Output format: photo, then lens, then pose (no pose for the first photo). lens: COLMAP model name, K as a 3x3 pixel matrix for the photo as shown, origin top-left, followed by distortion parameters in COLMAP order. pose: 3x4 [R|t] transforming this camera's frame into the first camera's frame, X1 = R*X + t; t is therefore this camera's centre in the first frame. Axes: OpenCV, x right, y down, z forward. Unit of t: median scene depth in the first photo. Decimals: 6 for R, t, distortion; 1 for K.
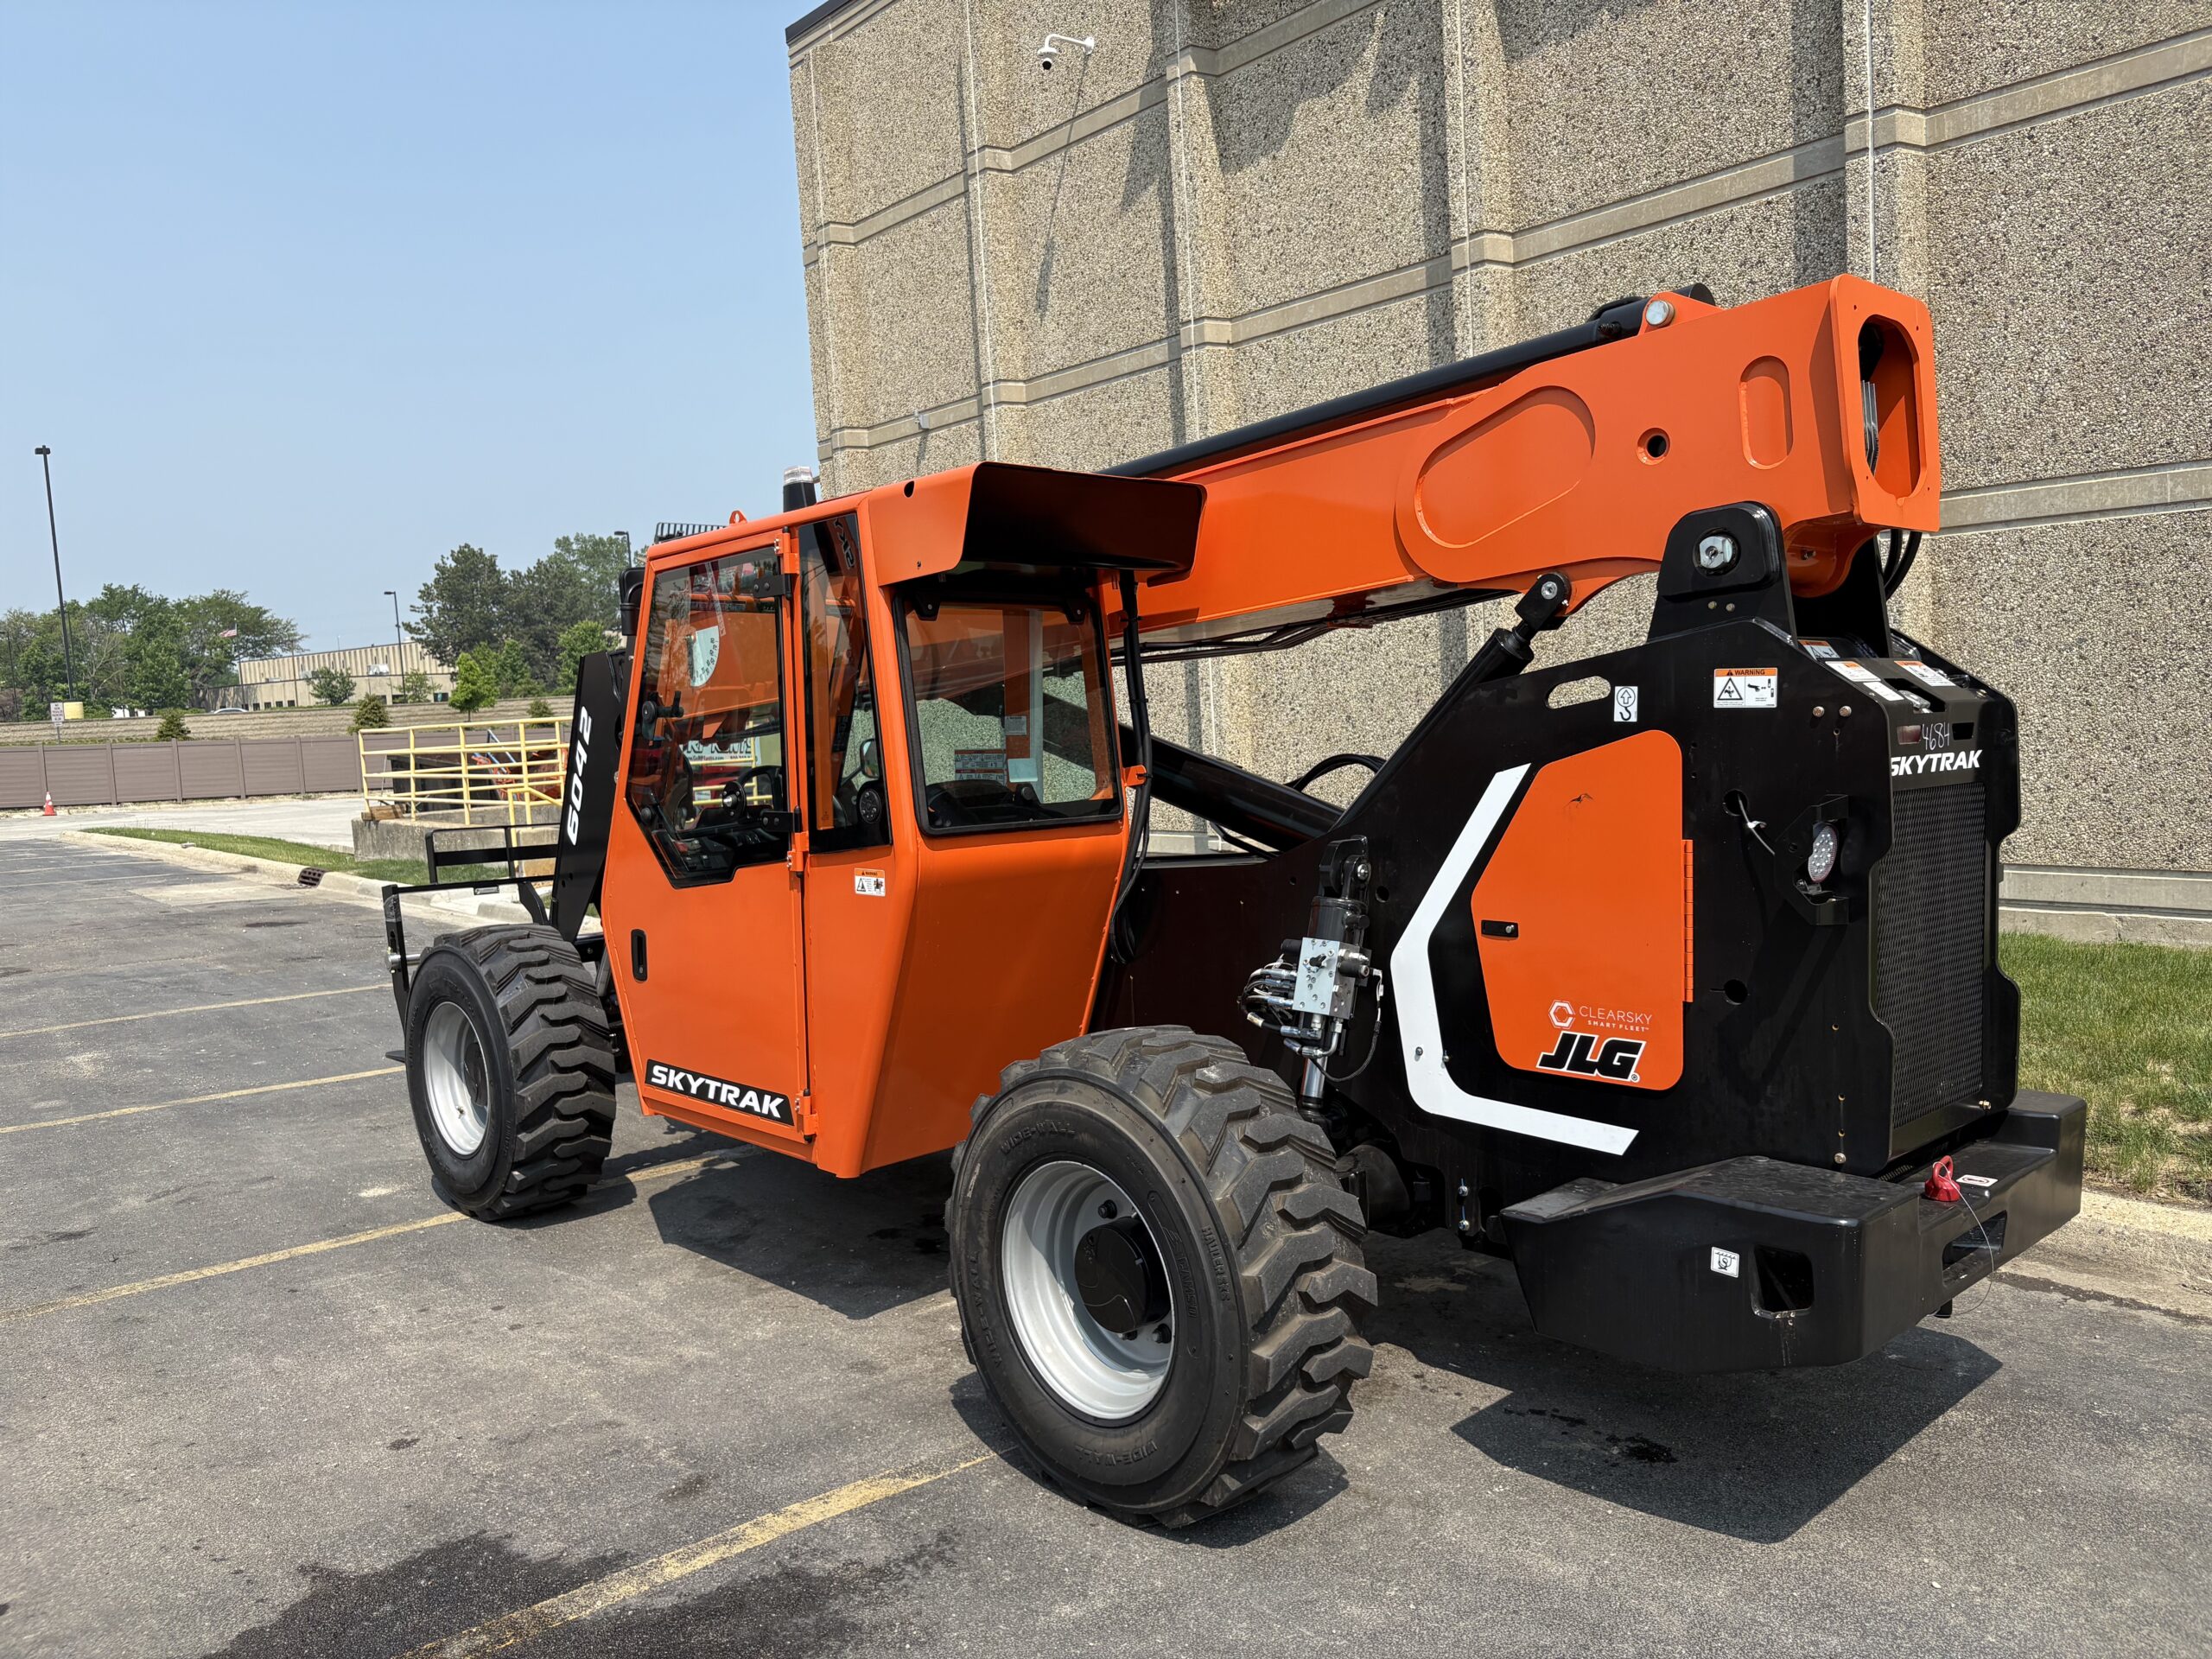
lens RADIAL K [[1677.5, 0, 1095.4], [0, 1677.5, 825.6], [0, 0, 1]] dist [0.046000, -0.046535]
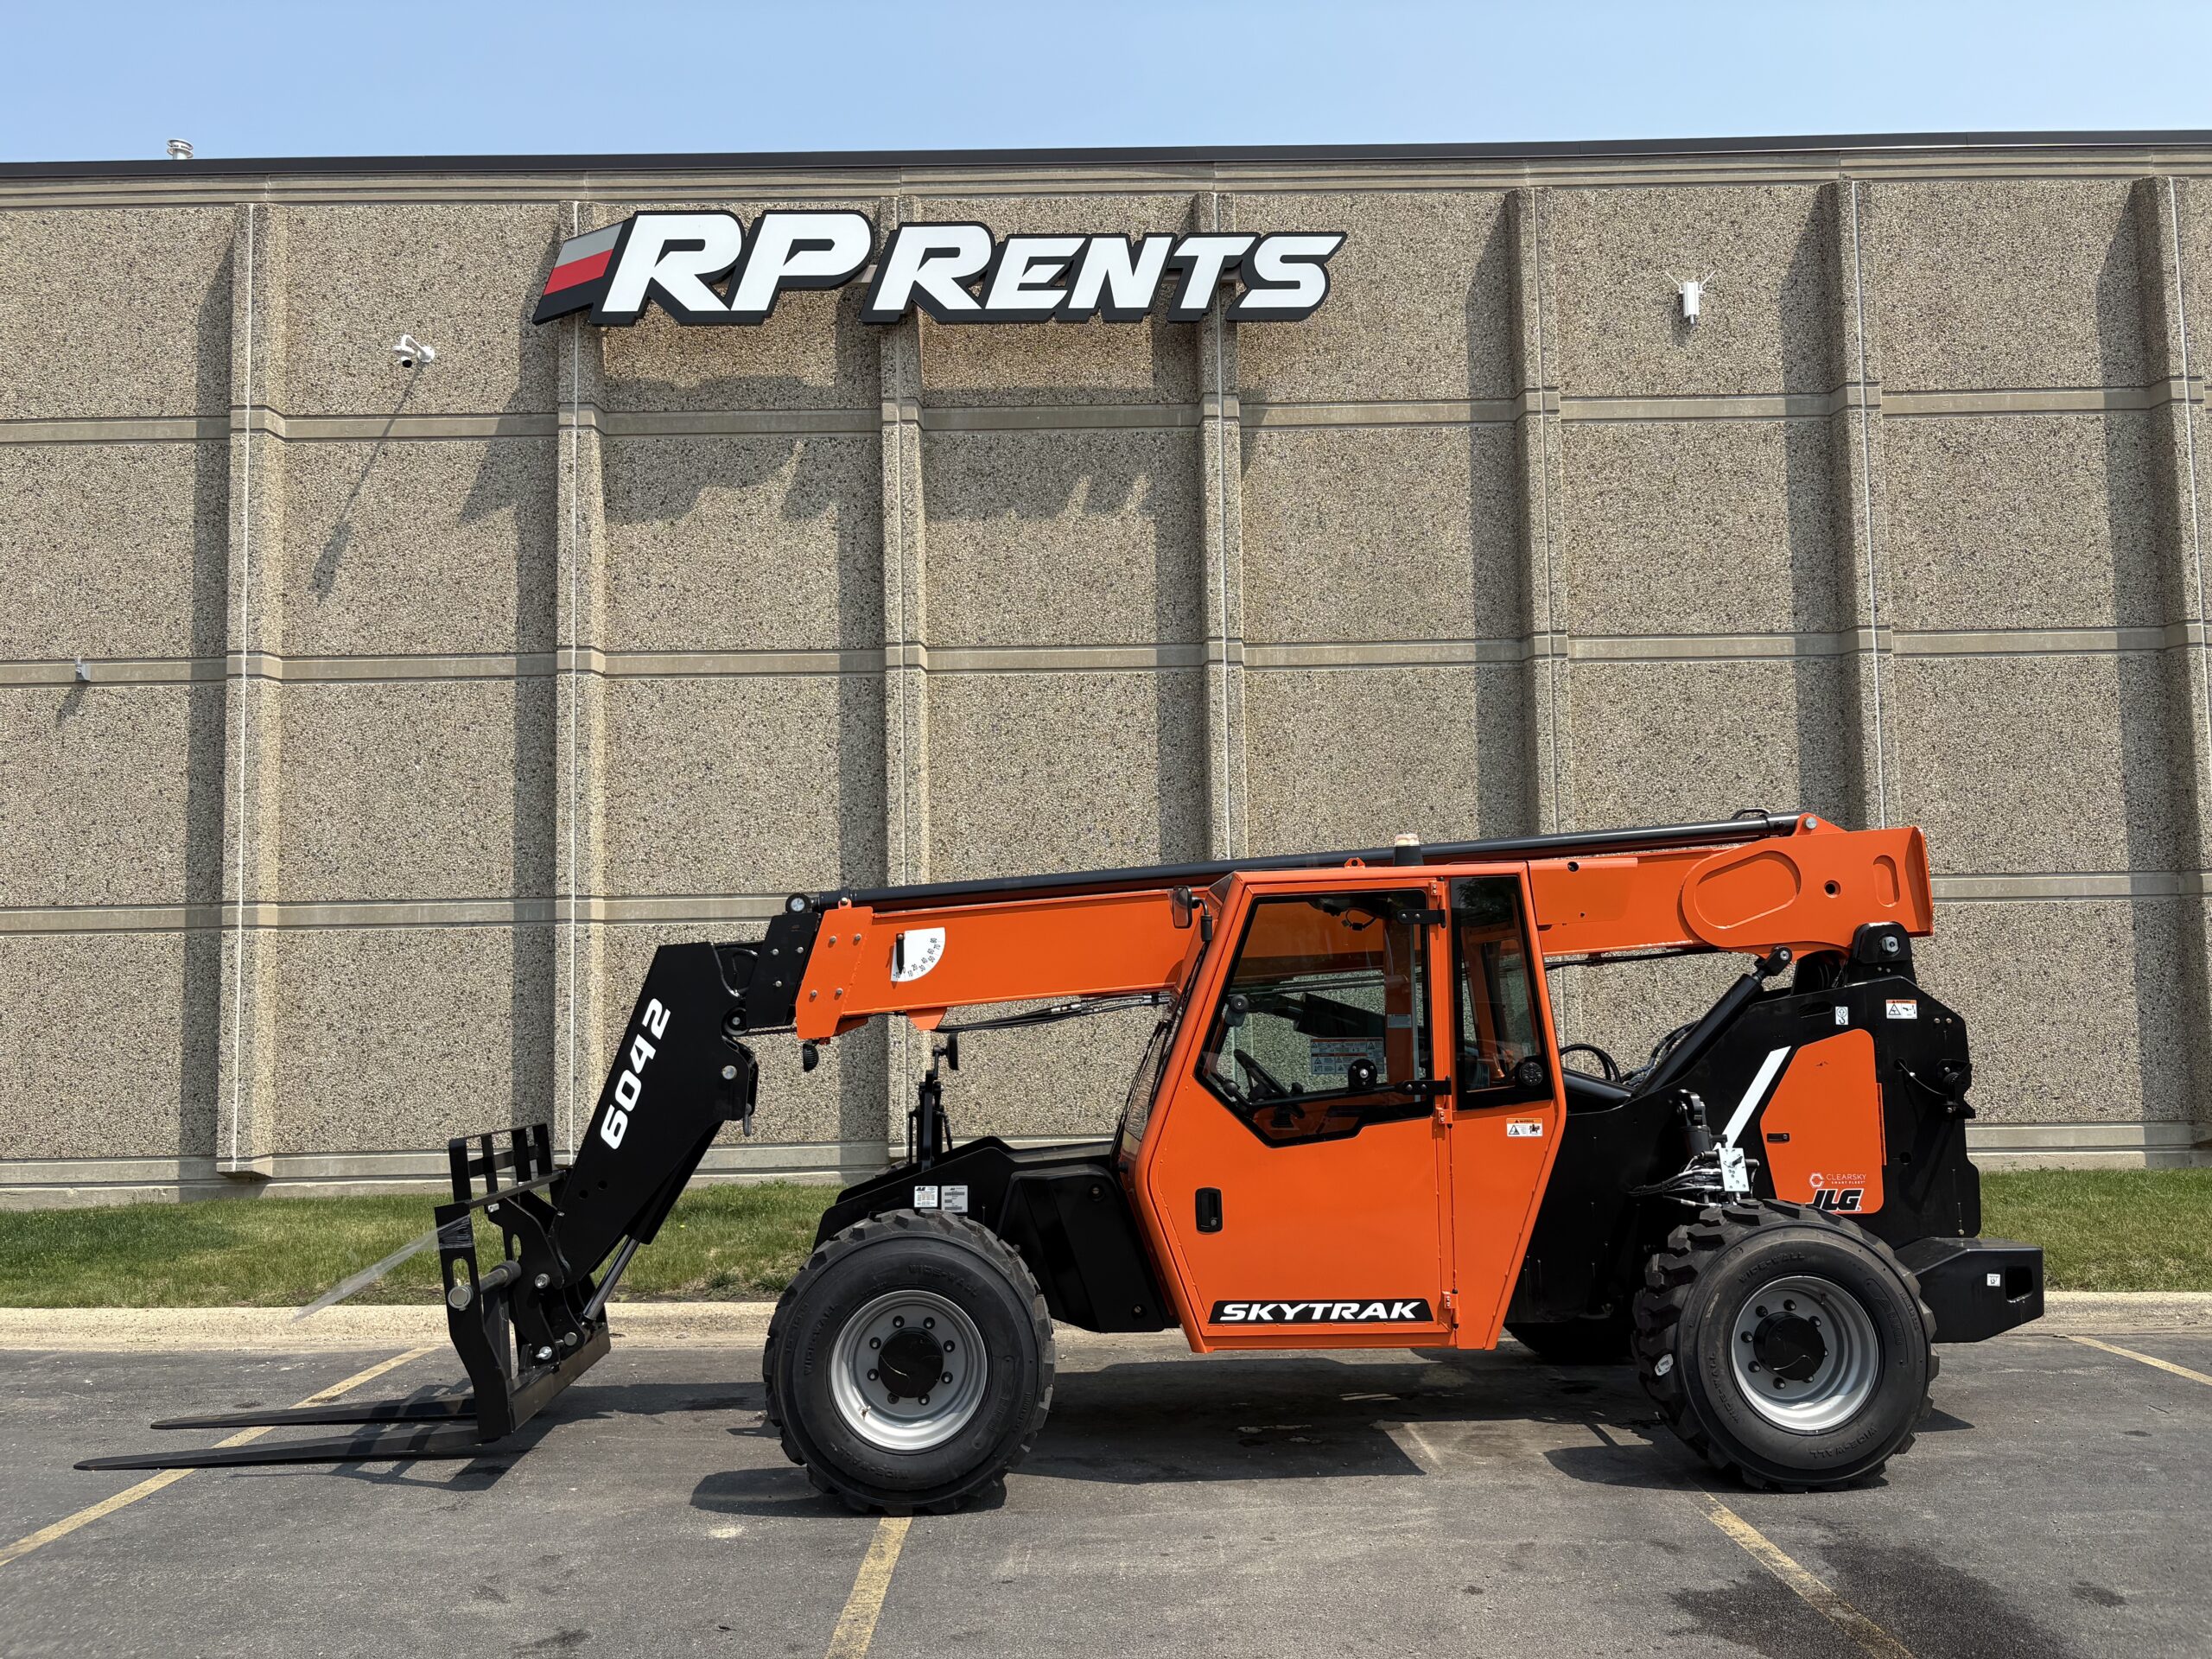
lens RADIAL K [[1677.5, 0, 1085.8], [0, 1677.5, 844.6], [0, 0, 1]] dist [0.046000, -0.046535]
pose [[0.633868, 0.102249, 0.766653, -0.974720], [0.041024, 0.985383, -0.165340, 0.011803], [-0.772352, 0.136255, 0.620408, 0.230264]]
